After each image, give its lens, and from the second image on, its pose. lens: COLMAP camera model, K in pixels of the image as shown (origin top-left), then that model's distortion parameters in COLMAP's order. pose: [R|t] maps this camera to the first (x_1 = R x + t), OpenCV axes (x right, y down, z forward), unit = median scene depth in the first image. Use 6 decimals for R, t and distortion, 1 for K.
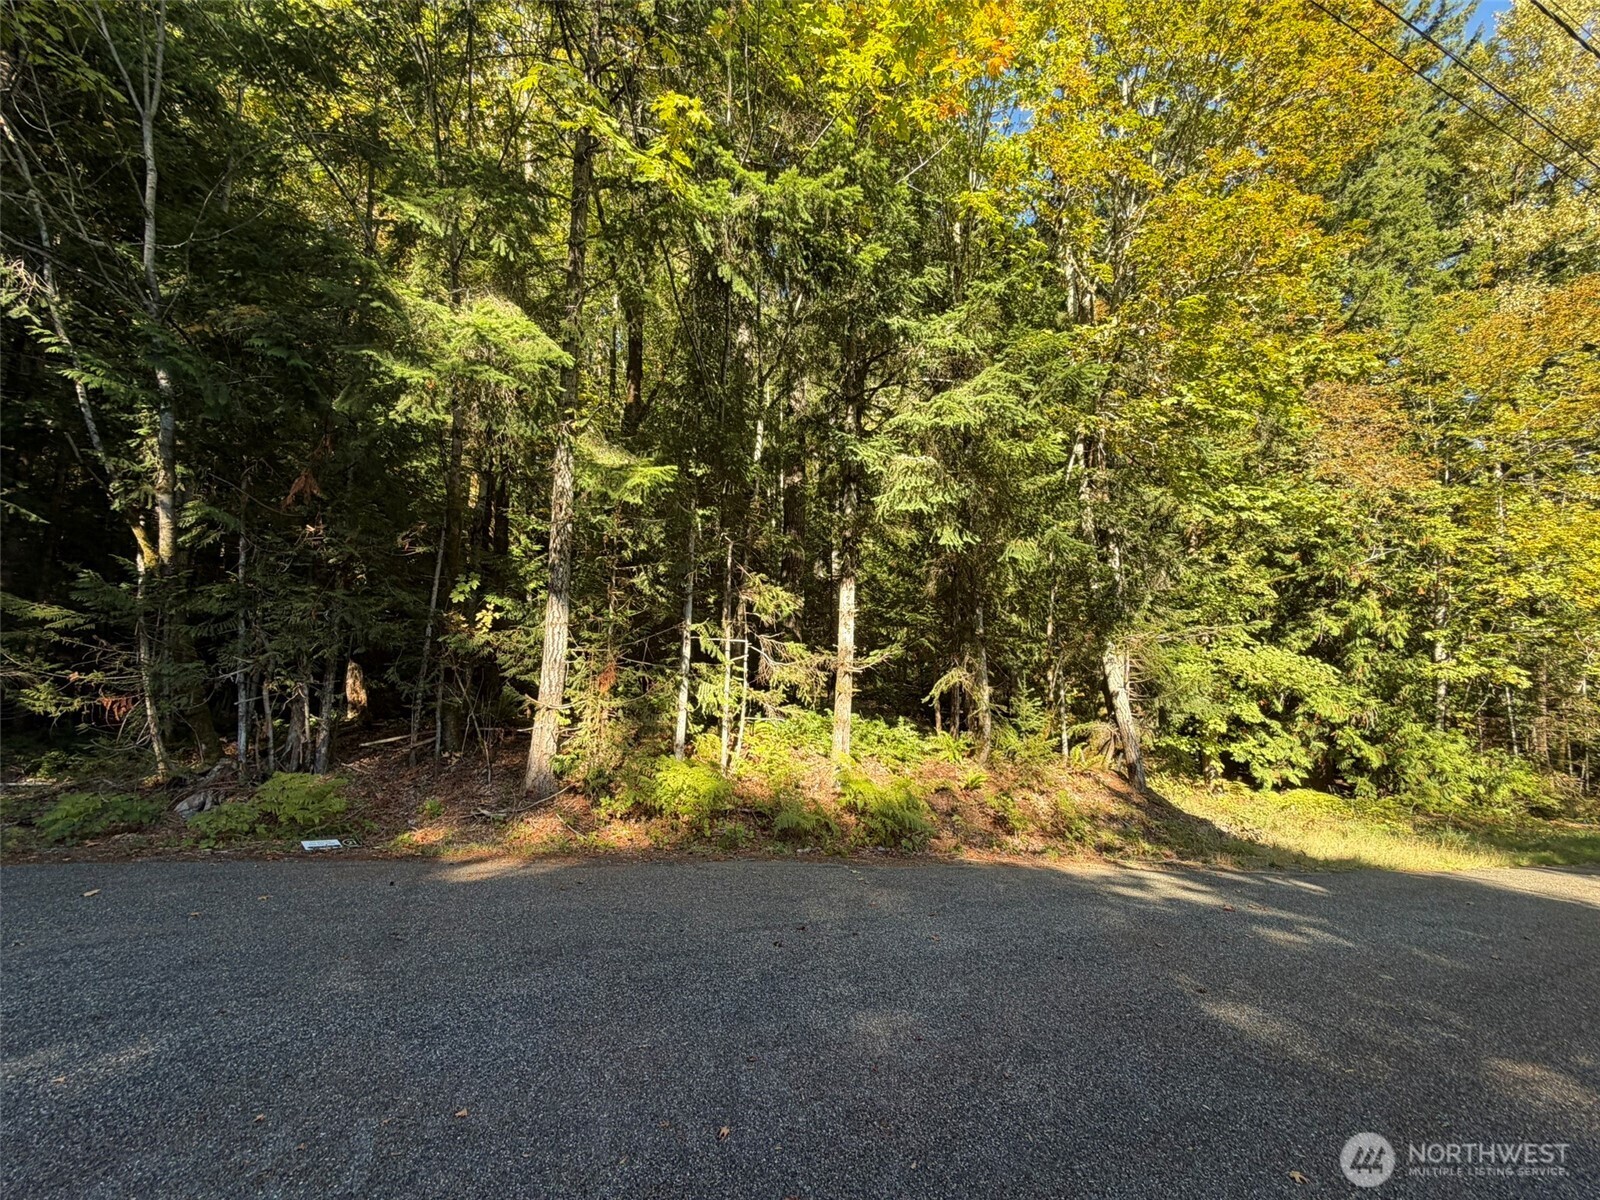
lens RADIAL K [[648.3, 0, 800.7], [0, 648.3, 598.0], [0, 0, 1]] dist [-0.004454, 0.000254]
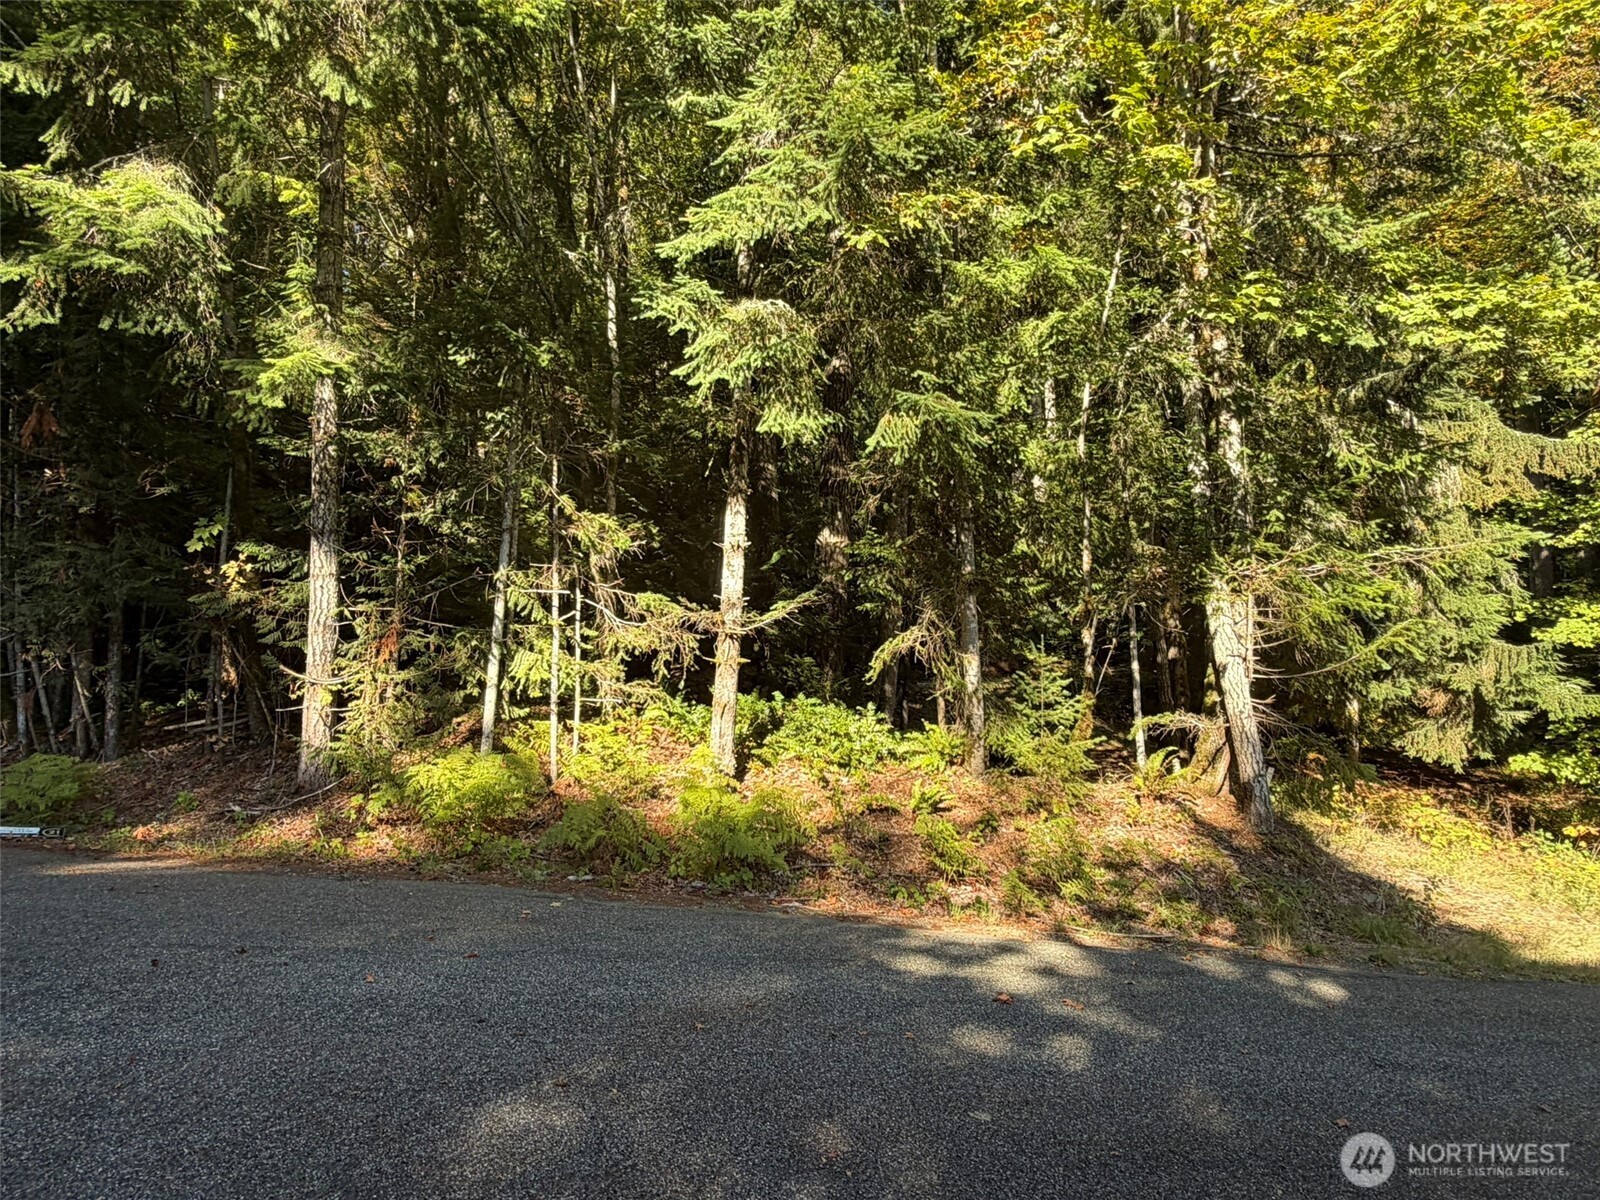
lens RADIAL K [[924.2, 0, 800.1], [0, 924.2, 602.0], [0, 0, 1]] dist [0.000057, 0.000292]
pose [[0.955170, -0.028924, -0.294641, 0.454552], [0.042329, 0.998334, 0.039221, 0.047577], [0.293016, -0.049934, 0.954803, 0.093625]]
